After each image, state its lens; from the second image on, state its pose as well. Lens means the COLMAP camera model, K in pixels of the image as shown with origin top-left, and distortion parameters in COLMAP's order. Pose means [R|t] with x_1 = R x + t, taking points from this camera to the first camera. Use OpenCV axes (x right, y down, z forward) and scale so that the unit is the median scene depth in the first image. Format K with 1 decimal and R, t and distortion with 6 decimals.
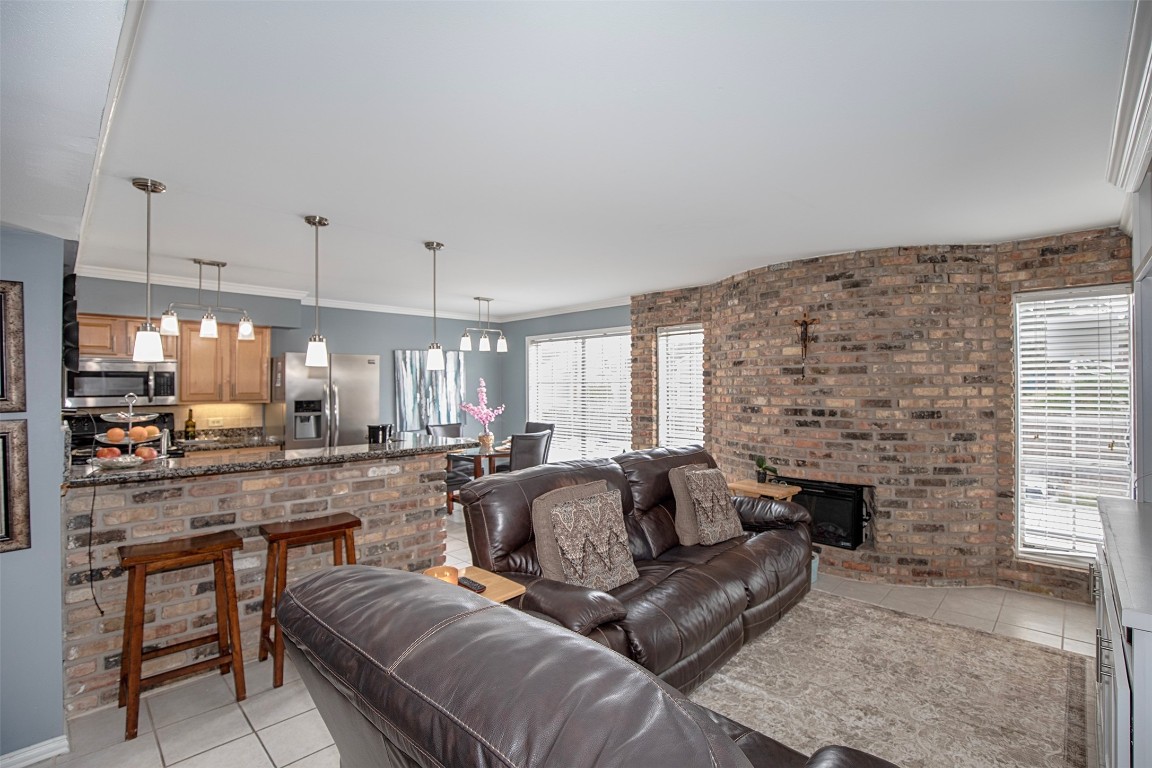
lens RADIAL K [[524.4, 0, 584.2], [0, 524.4, 383.8], [0, 0, 1]] dist [-0.032754, 0.003532]
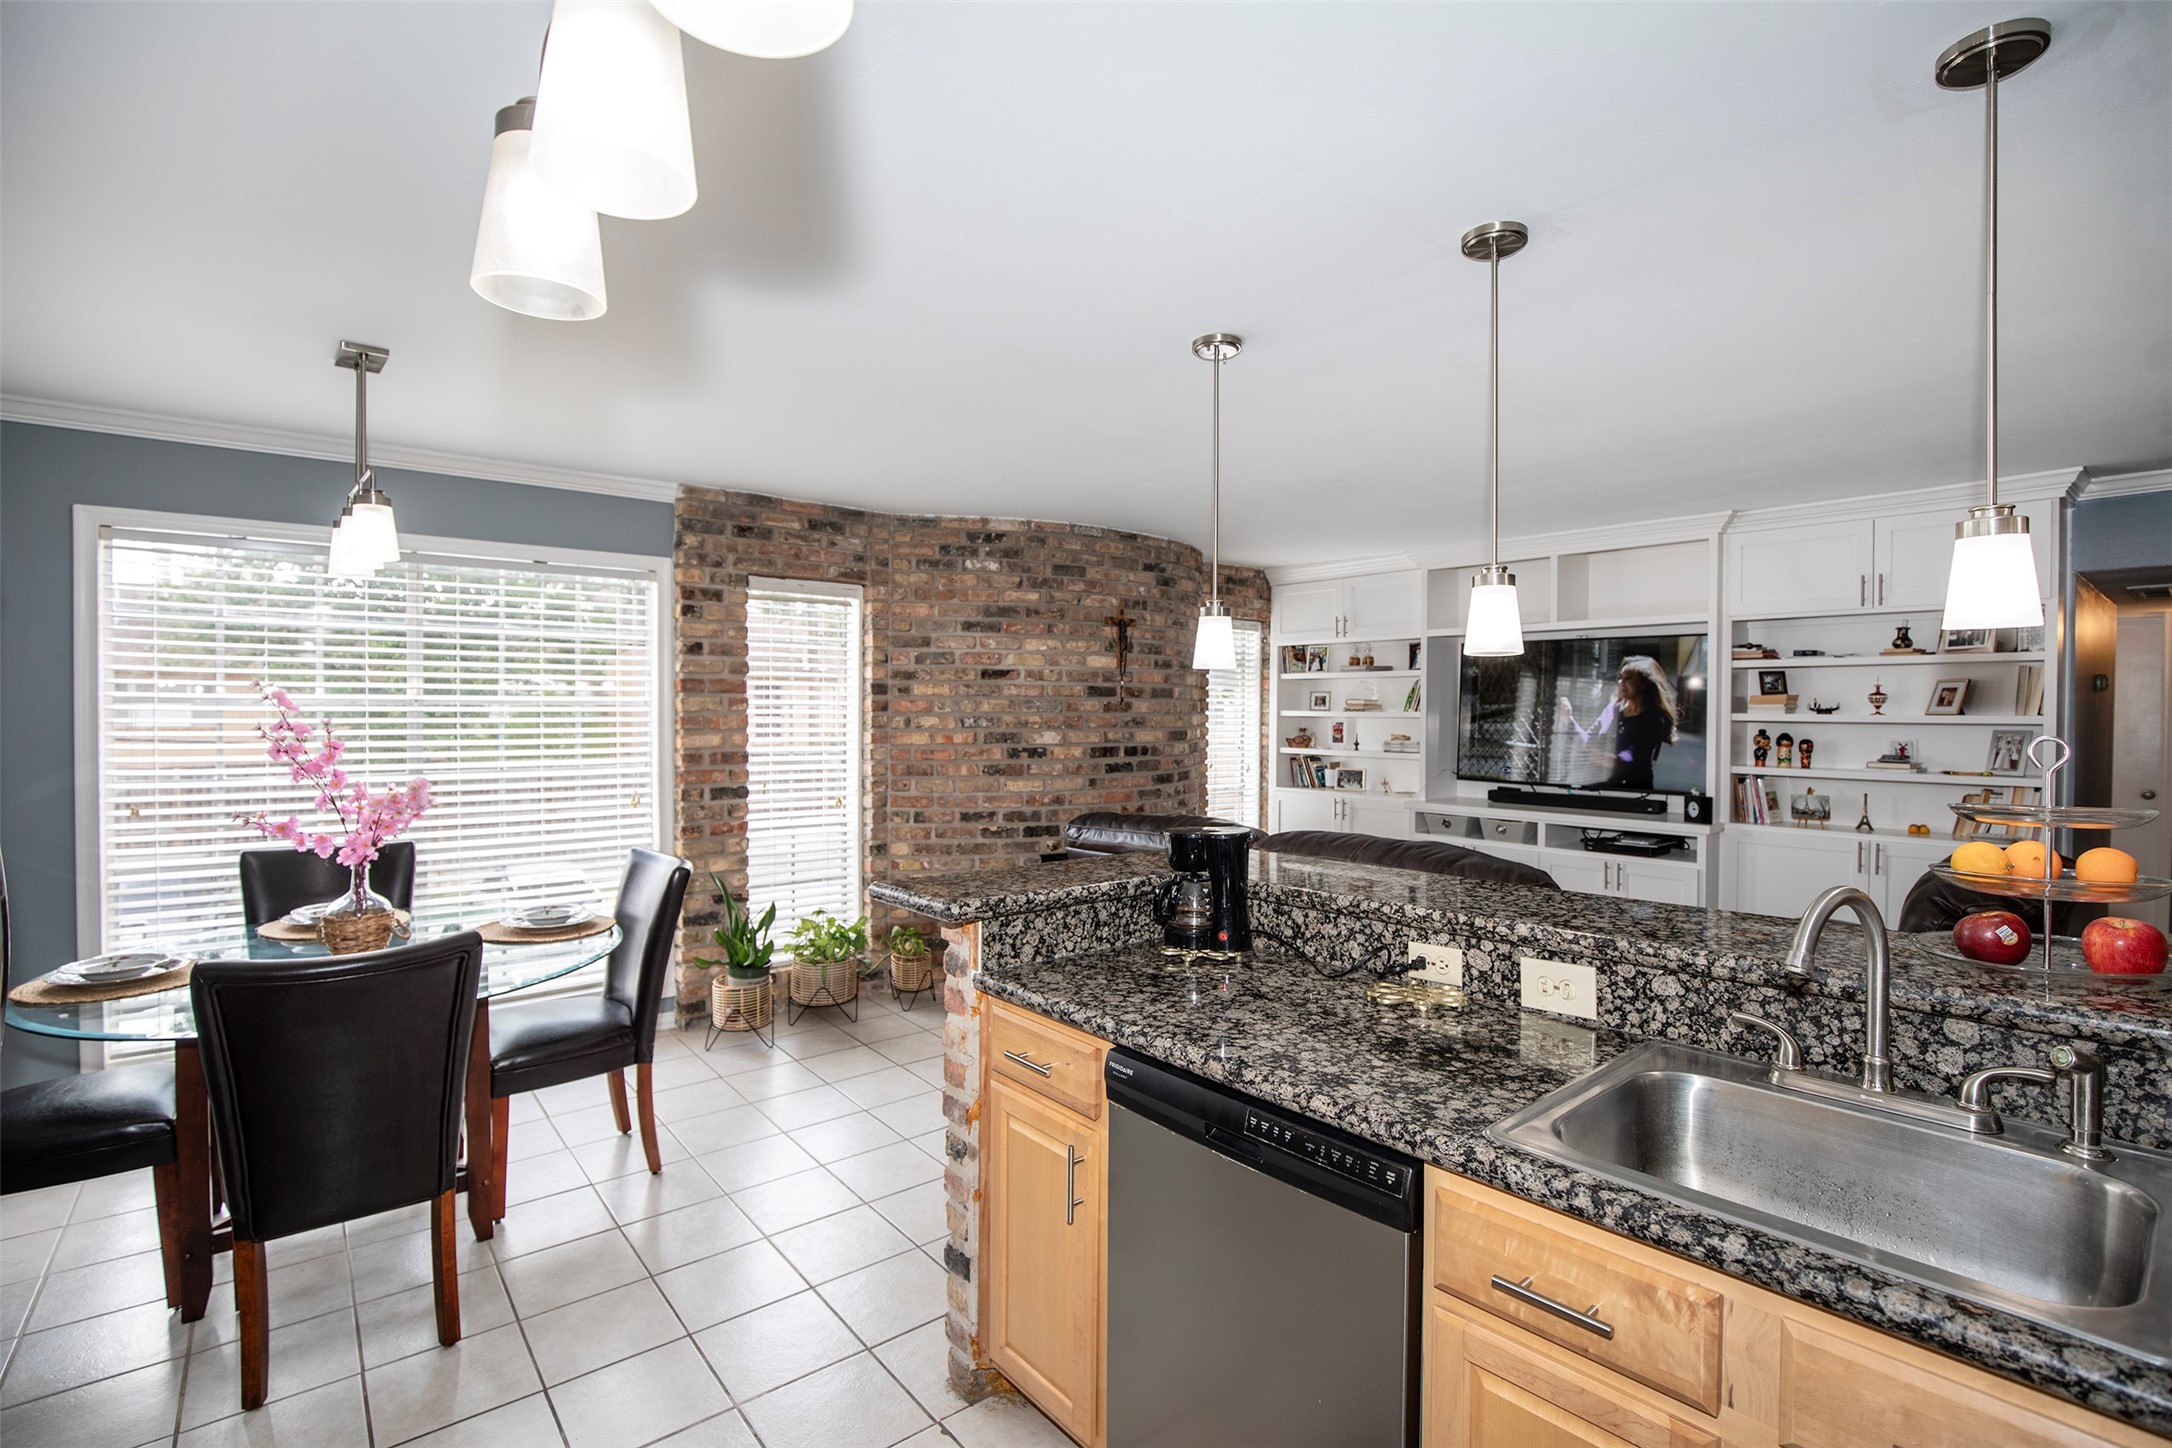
lens RADIAL K [[988.8, 0, 1101.4], [0, 988.8, 723.6], [0, 0, 1]] dist [-0.032754, 0.003532]
pose [[0.099623, -0.009149, 0.994983, -0.717603], [-0.005712, 0.999936, 0.009767, 0.003826], [-0.995009, -0.006656, 0.099565, 0.718072]]
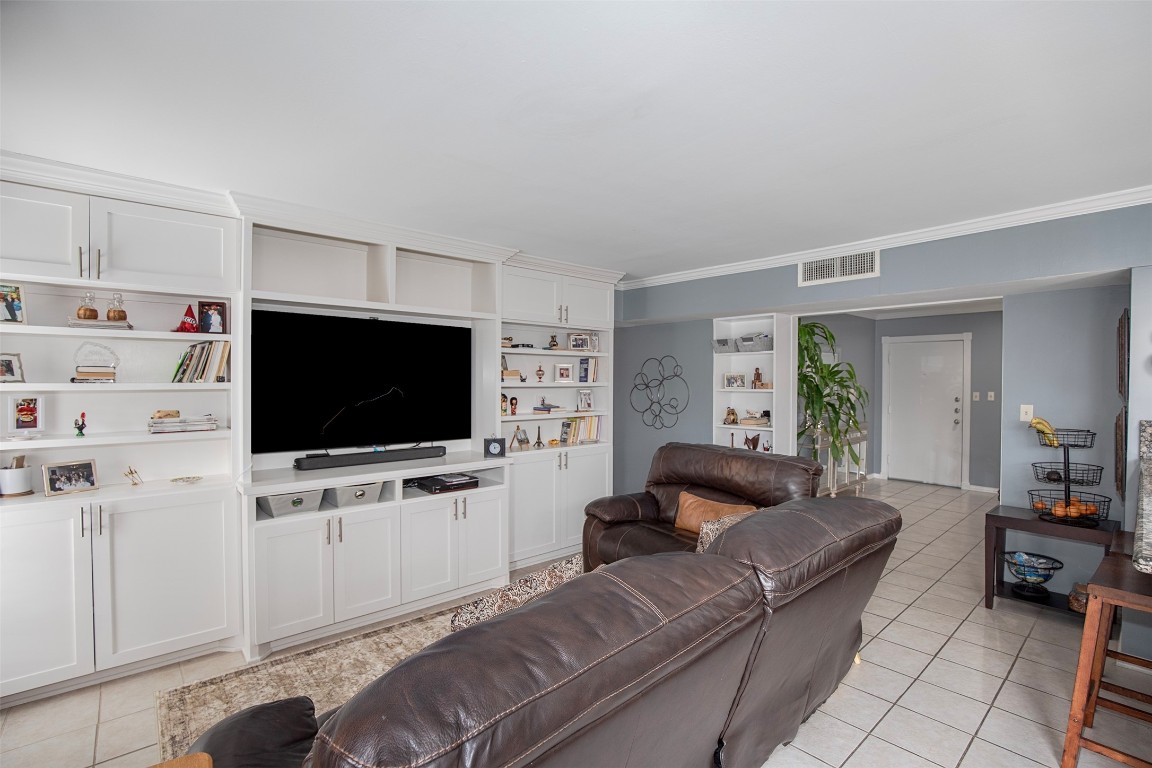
lens RADIAL K [[524.4, 0, 584.2], [0, 524.4, 383.8], [0, 0, 1]] dist [-0.032754, 0.003532]
pose [[-0.997053, 0.001246, 0.076700, 0.100565], [0.001774, 0.999975, 0.006812, -0.002701], [-0.076690, 0.006928, -0.997031, 0.965535]]
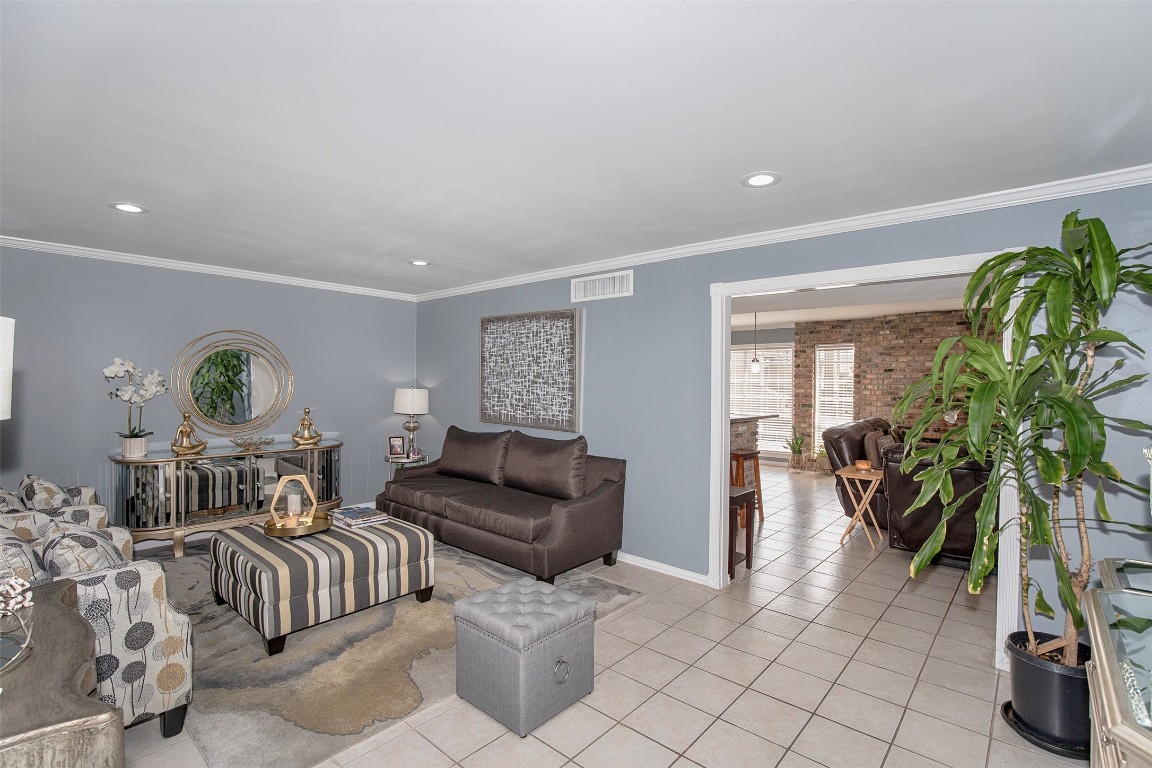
lens RADIAL K [[524.4, 0, 584.2], [0, 524.4, 383.8], [0, 0, 1]] dist [-0.032754, 0.003532]
pose [[0.998925, 0.010607, 0.045117, -0.668217], [-0.010962, 0.999911, 0.007650, 0.000476], [-0.045031, -0.008136, 0.998952, -0.523449]]
